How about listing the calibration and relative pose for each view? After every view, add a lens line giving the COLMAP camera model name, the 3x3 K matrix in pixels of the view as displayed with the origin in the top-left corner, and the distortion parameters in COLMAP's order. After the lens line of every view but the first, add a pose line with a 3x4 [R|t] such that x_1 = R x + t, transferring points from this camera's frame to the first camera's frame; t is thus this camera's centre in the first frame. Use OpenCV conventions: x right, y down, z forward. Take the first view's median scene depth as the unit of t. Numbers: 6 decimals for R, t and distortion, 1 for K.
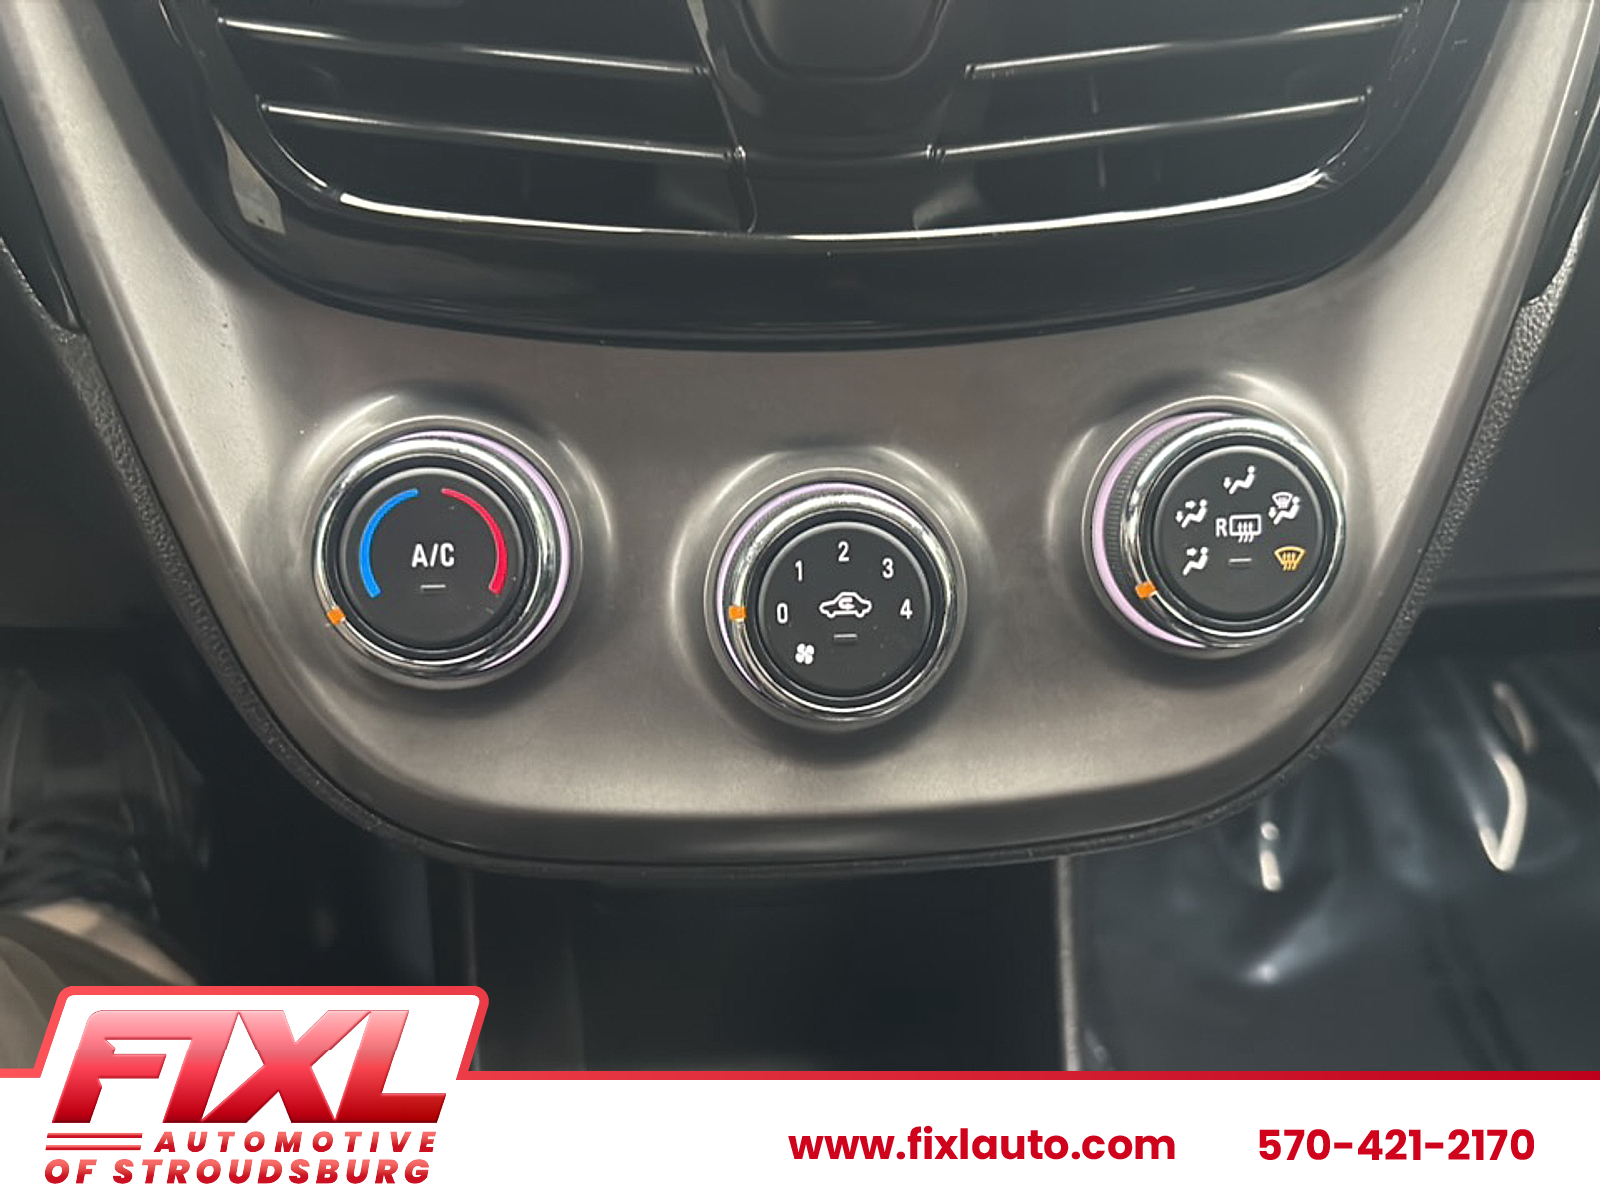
lens RADIAL K [[1476.9, 0, 800.8], [0, 1476.9, 623.7], [0, 0, 1]] dist [0.077800, -0.200798]
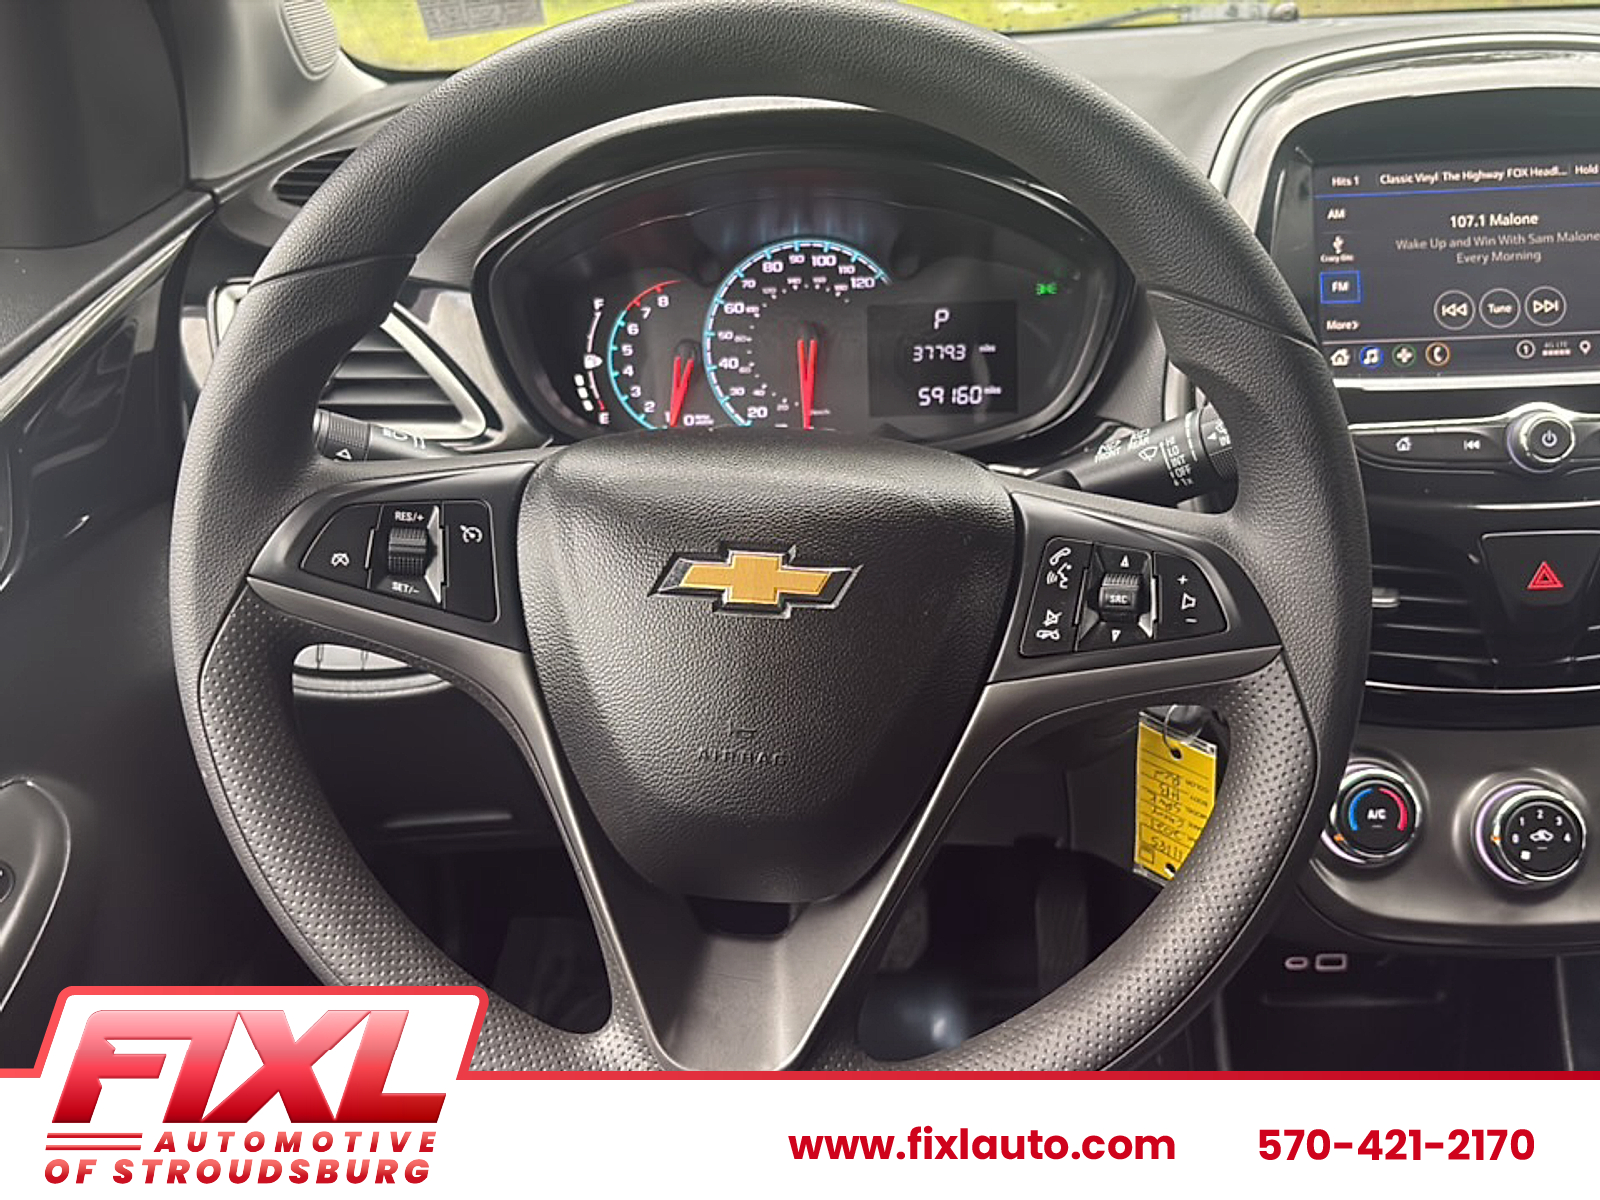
lens RADIAL K [[1459.4, 0, 808.6], [0, 1459.4, 620.9], [0, 0, 1]] dist [0.084044, -0.229835]
pose [[0.988892, -0.006907, -0.148479, -0.814119], [-0.017987, 0.986019, -0.165661, 0.061887], [0.147547, 0.166492, 0.974941, -1.643658]]
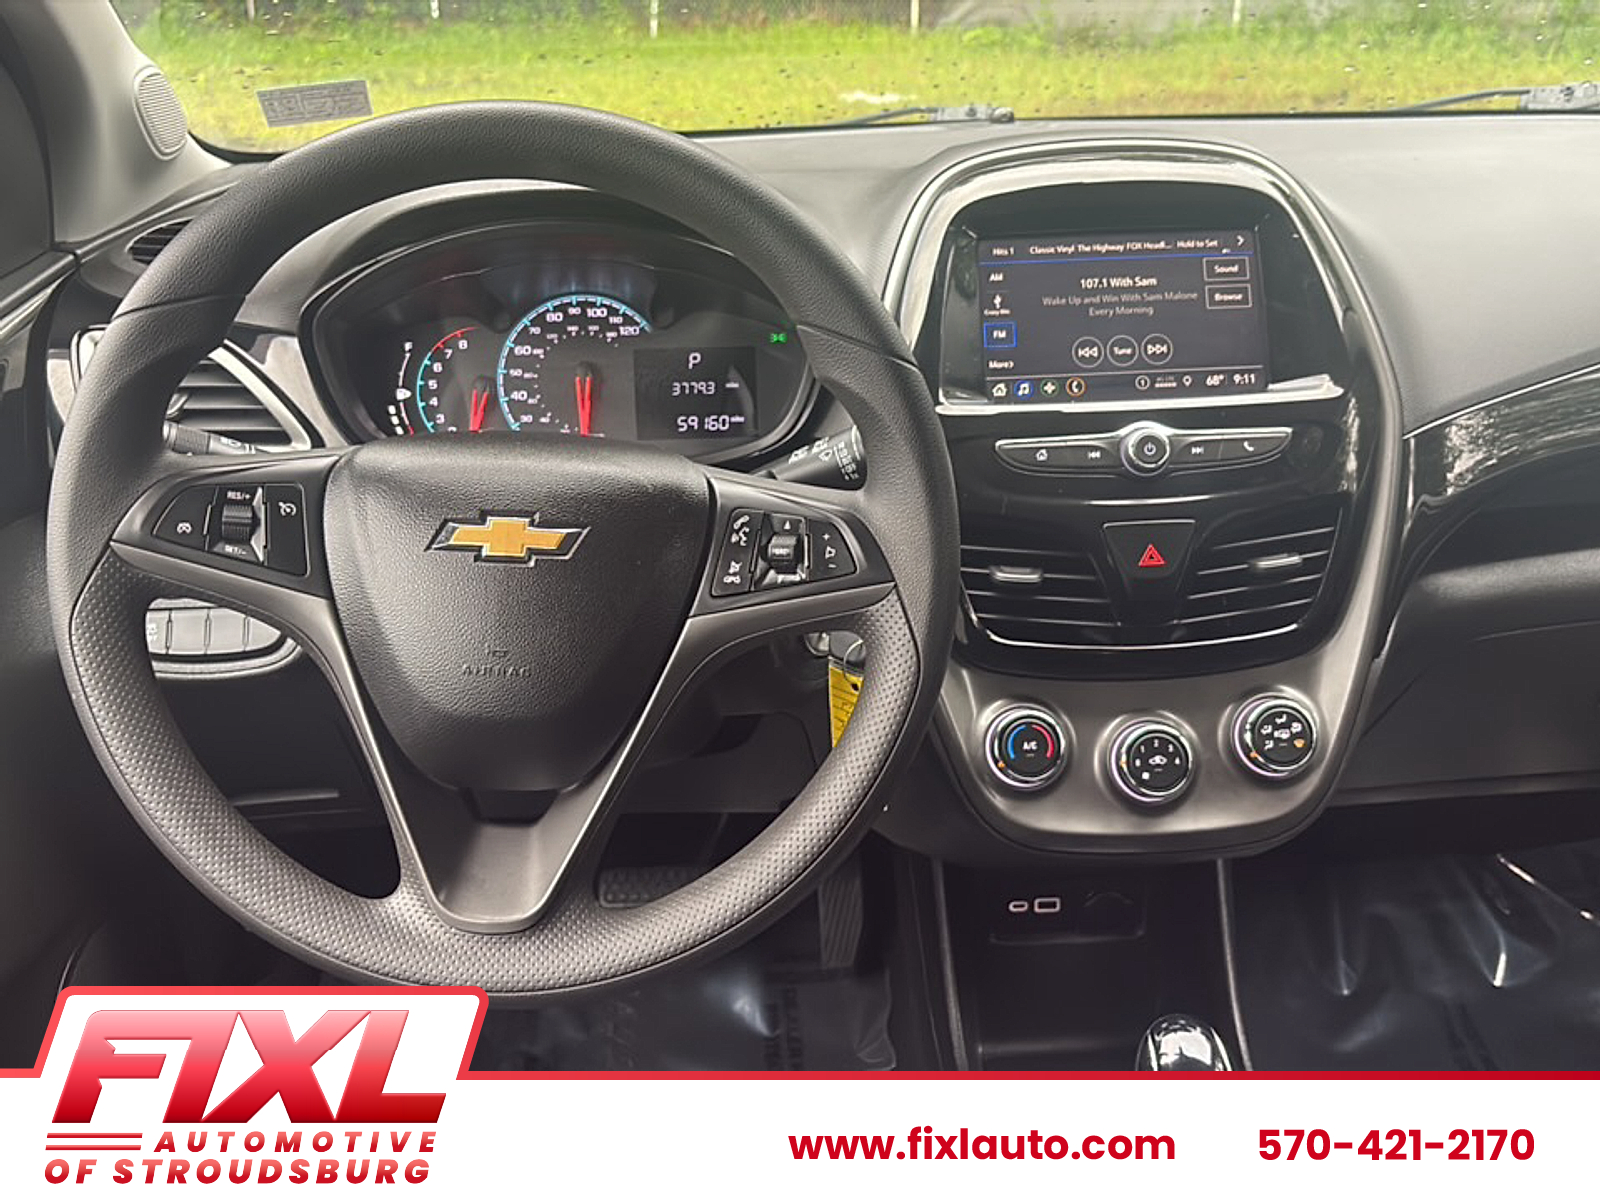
lens RADIAL K [[1476.9, 0, 800.8], [0, 1476.9, 623.7], [0, 0, 1]] dist [0.077800, -0.200798]
pose [[0.997554, -0.025035, -0.065259, -0.513976], [0.010363, 0.976311, -0.216124, 0.378219], [0.069124, 0.214919, 0.974183, -2.199757]]
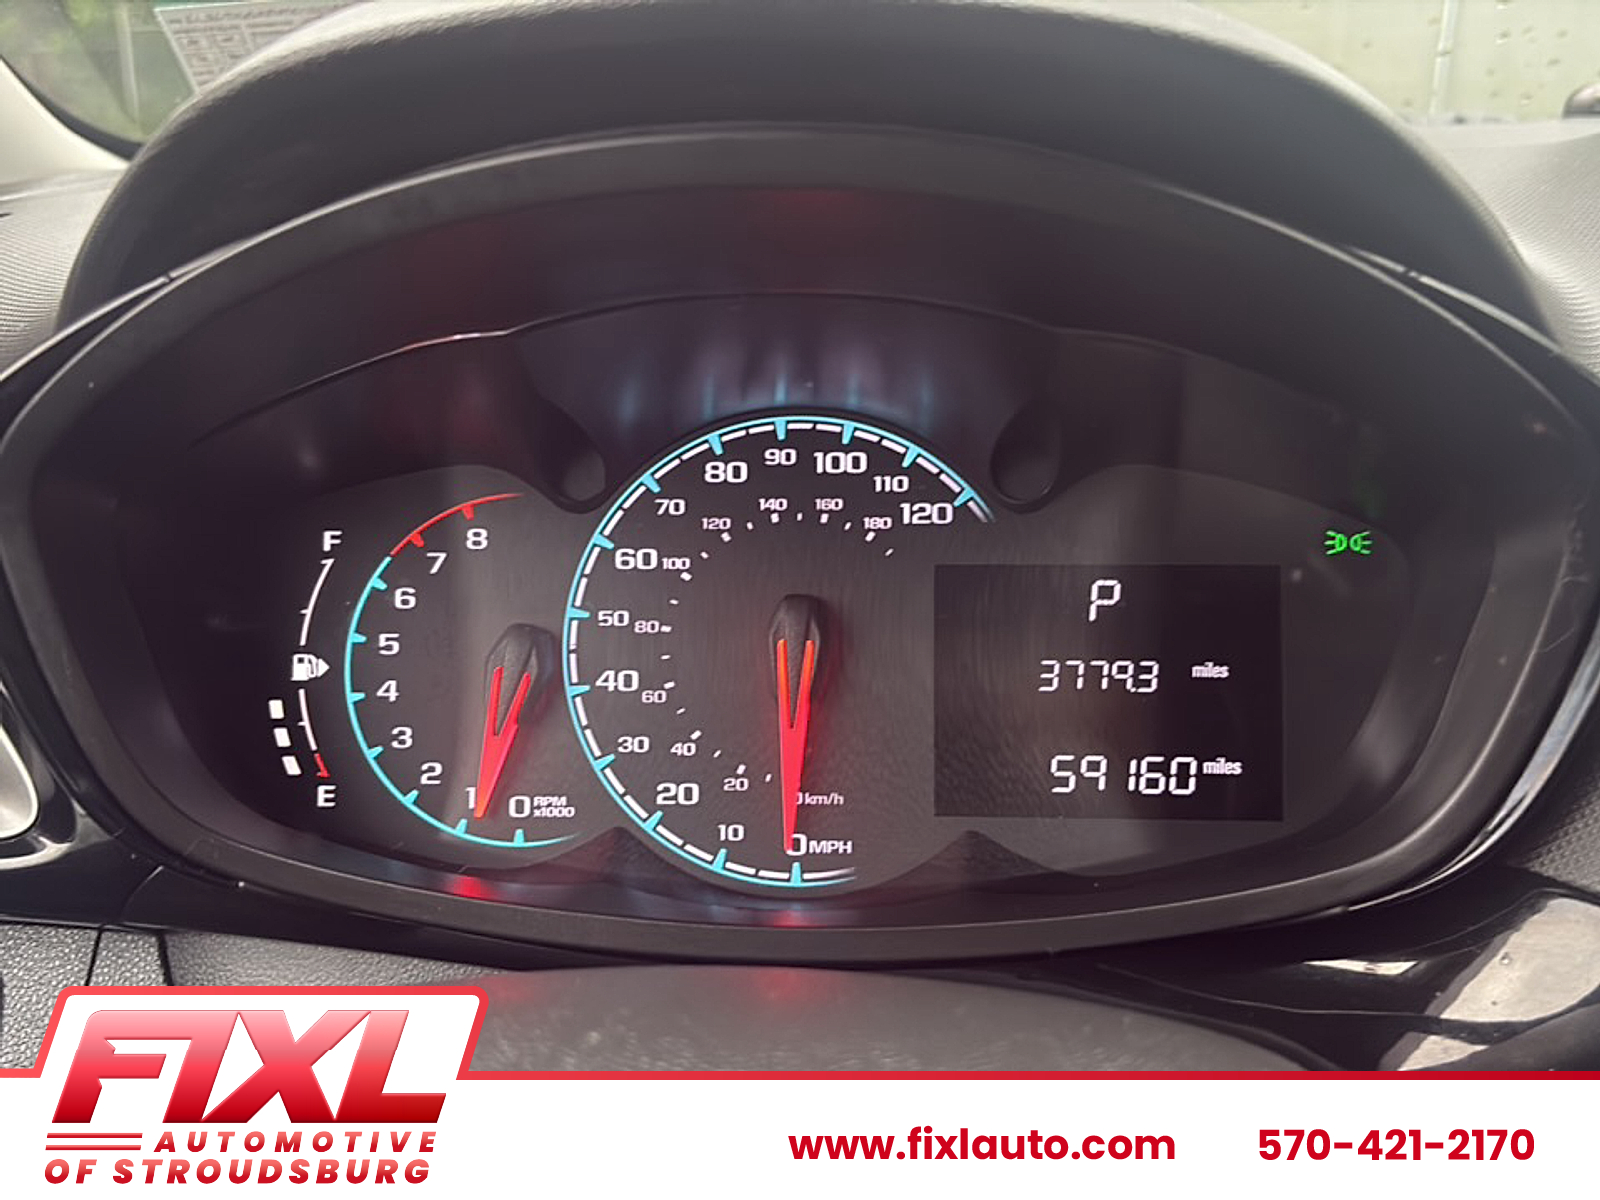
lens RADIAL K [[1476.9, 0, 800.8], [0, 1476.9, 623.7], [0, 0, 1]] dist [0.077800, -0.200798]
pose [[0.988105, 0.006453, -0.153647, -1.037622], [-0.053189, 0.951797, -0.302082, -0.573730], [0.144291, 0.306661, 0.940818, -0.159060]]
